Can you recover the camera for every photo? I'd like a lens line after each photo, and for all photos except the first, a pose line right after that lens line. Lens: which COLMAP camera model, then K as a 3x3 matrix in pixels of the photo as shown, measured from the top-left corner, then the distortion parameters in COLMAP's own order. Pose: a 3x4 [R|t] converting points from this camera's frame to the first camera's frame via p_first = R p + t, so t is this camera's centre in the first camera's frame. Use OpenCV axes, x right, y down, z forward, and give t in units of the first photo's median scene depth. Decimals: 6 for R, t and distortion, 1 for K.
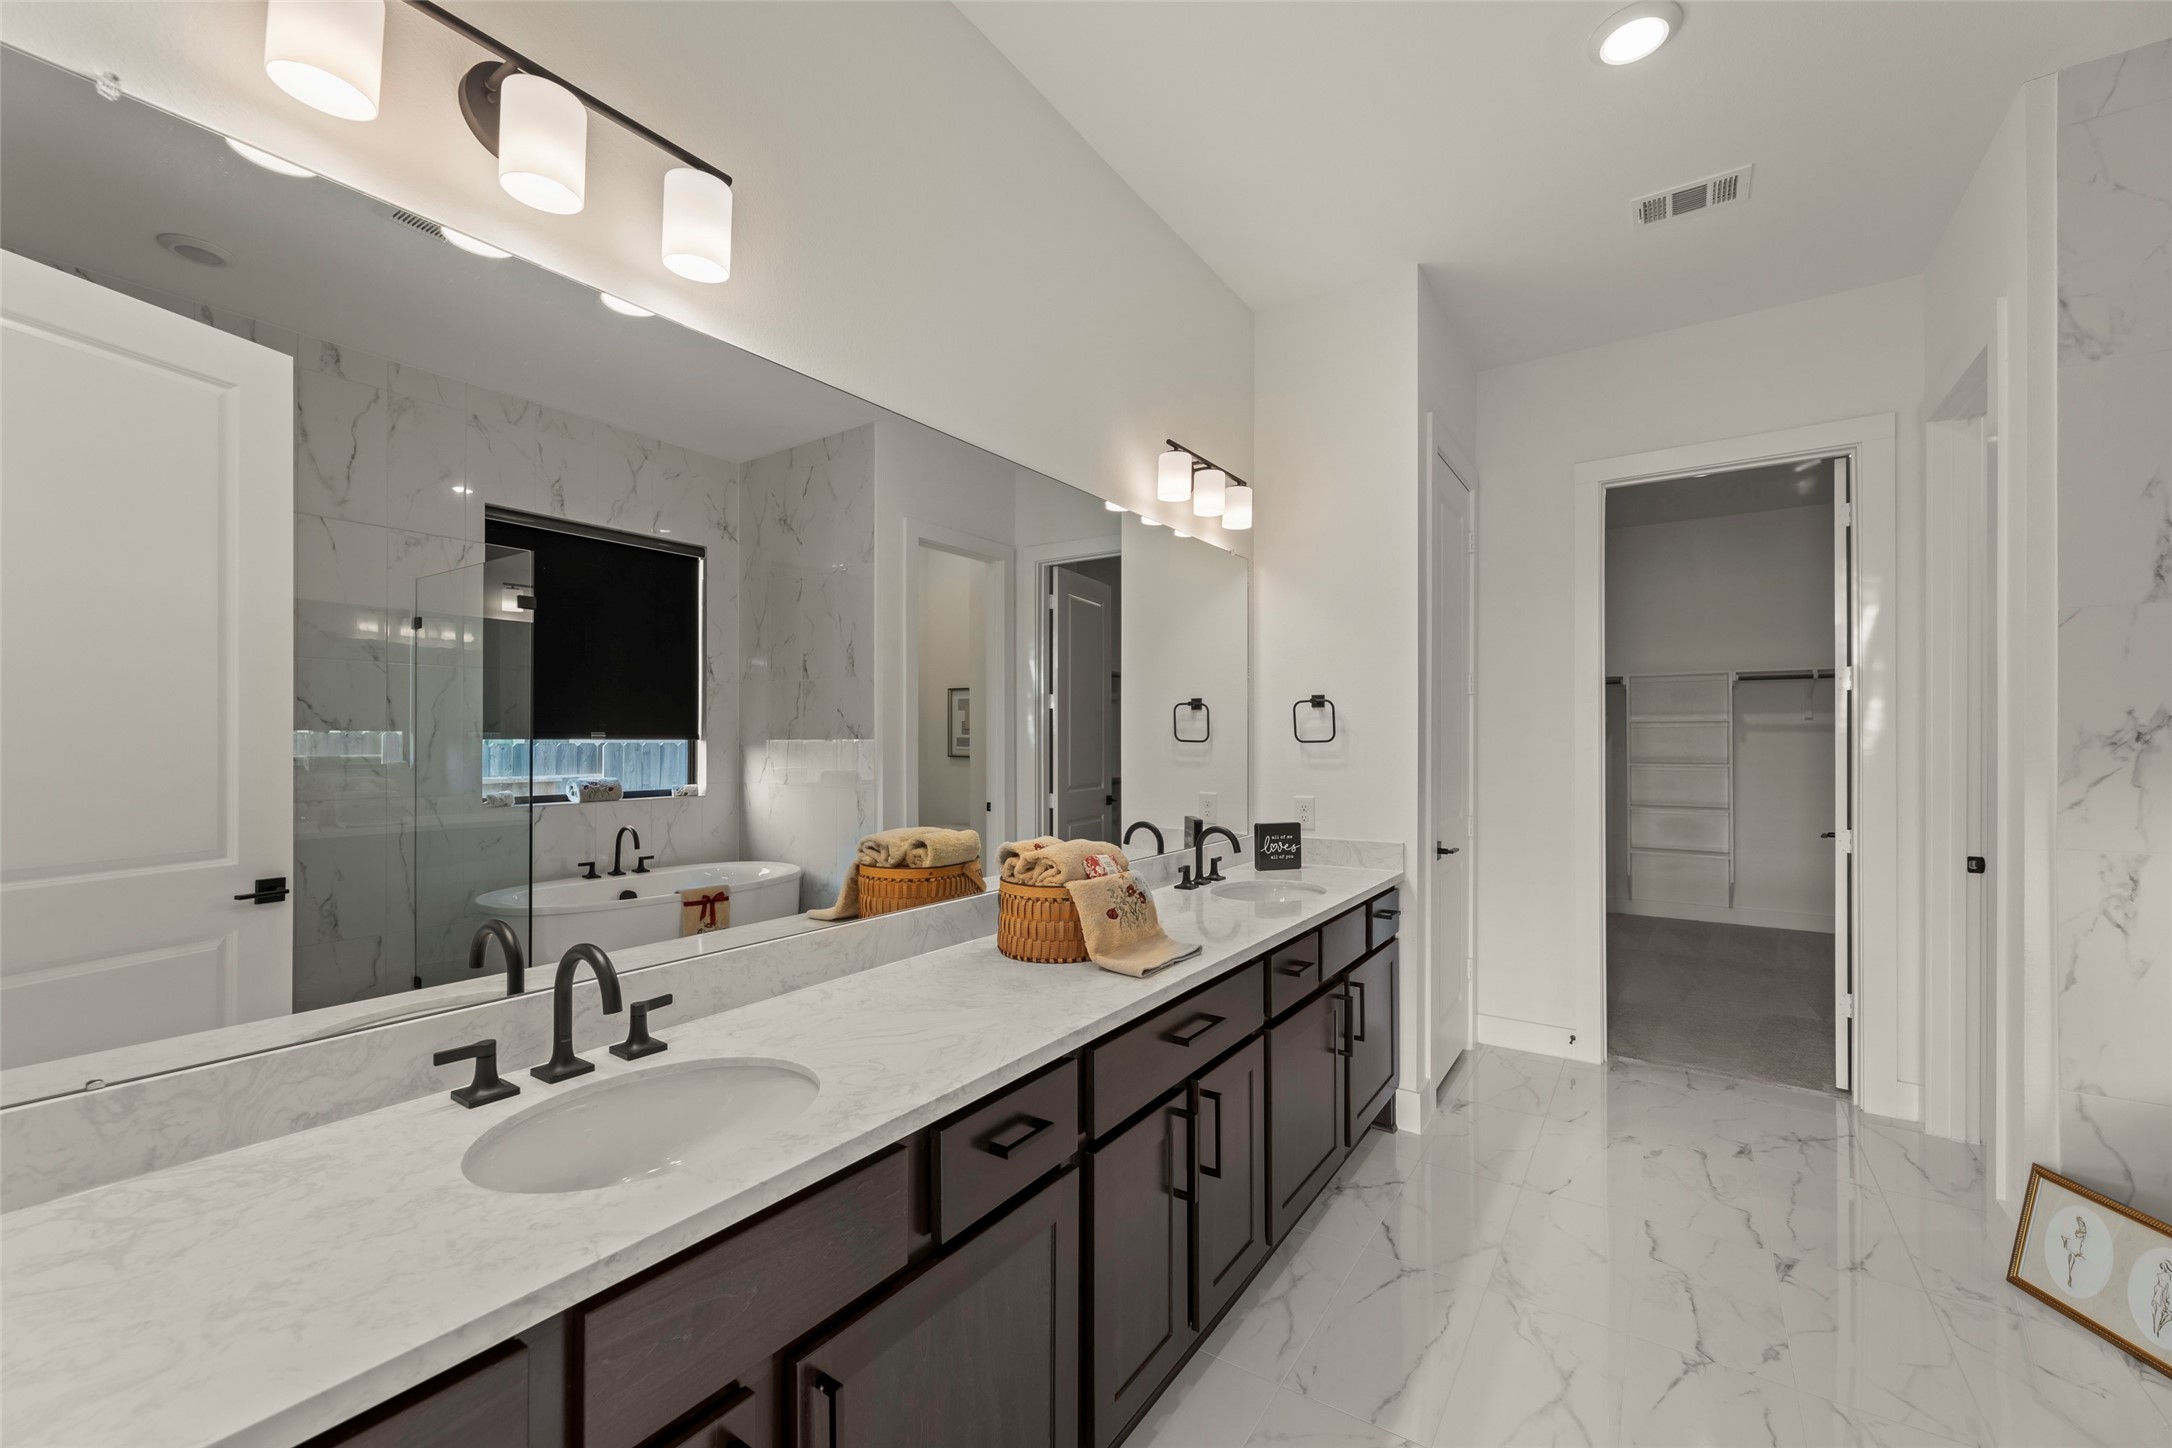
lens RADIAL K [[881.6, 0, 1082.5], [0, 881.6, 729.9], [0, 0, 1]] dist [0.002757, 0.000287]
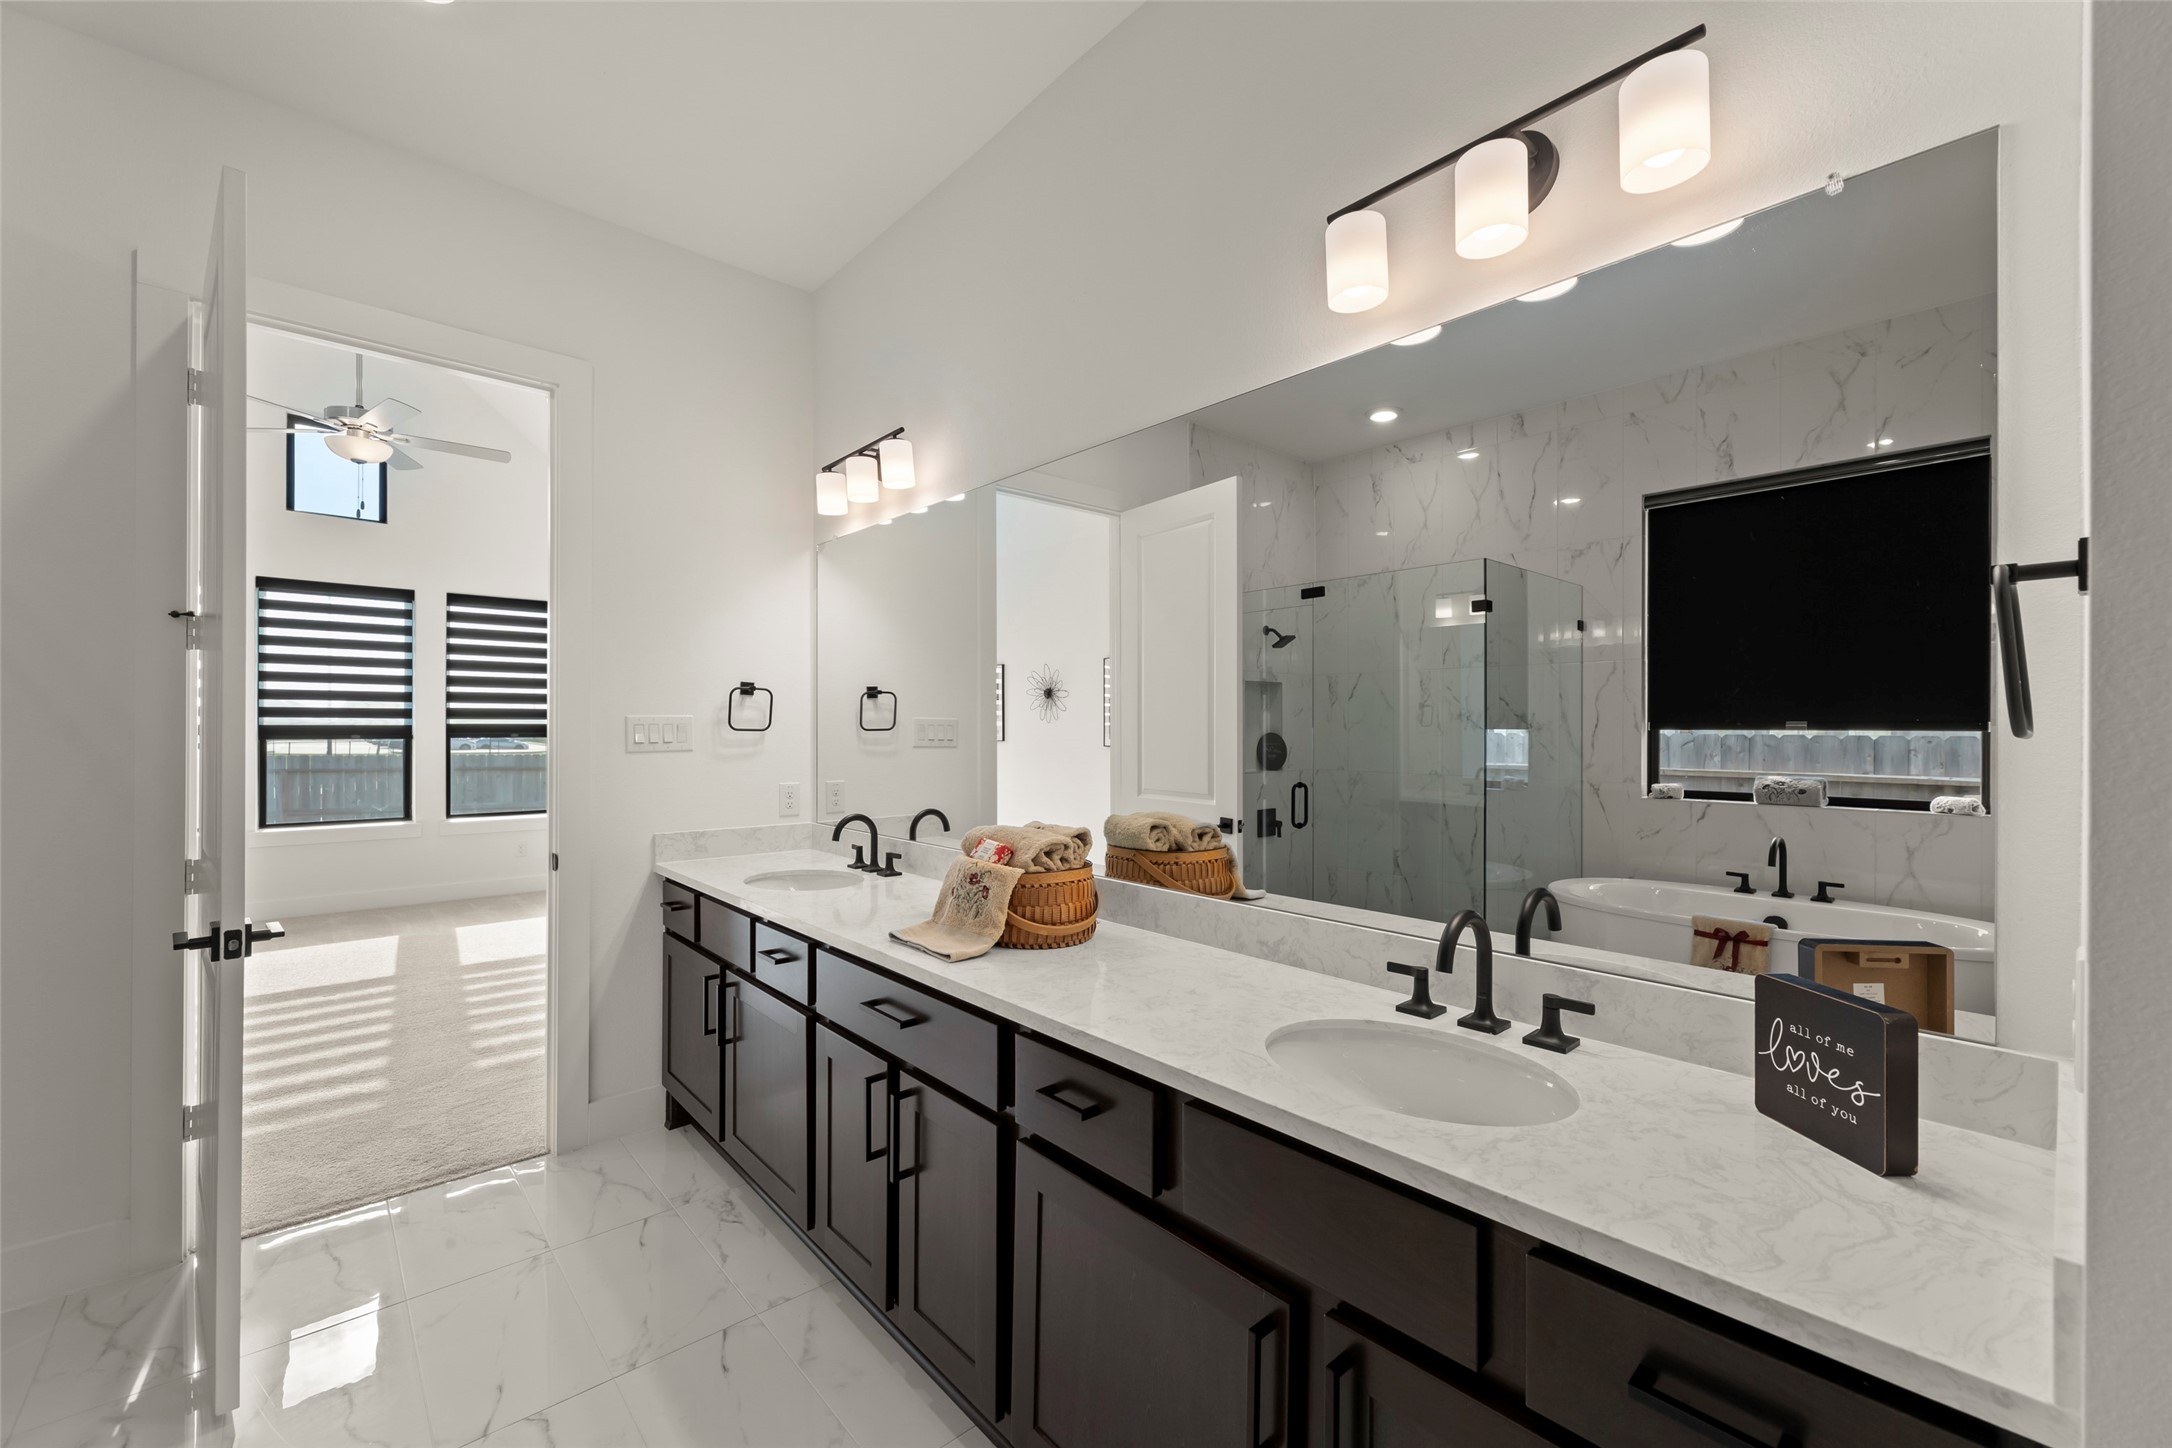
lens RADIAL K [[881.6, 0, 1081.8], [0, 881.6, 730.5], [0, 0, 1]] dist [0.002757, 0.000287]
pose [[-0.240317, 0.002111, -0.970692, 0.465950], [0.012017, 0.999927, -0.000800, 0.004358], [0.970620, -0.011857, -0.240325, 0.633310]]
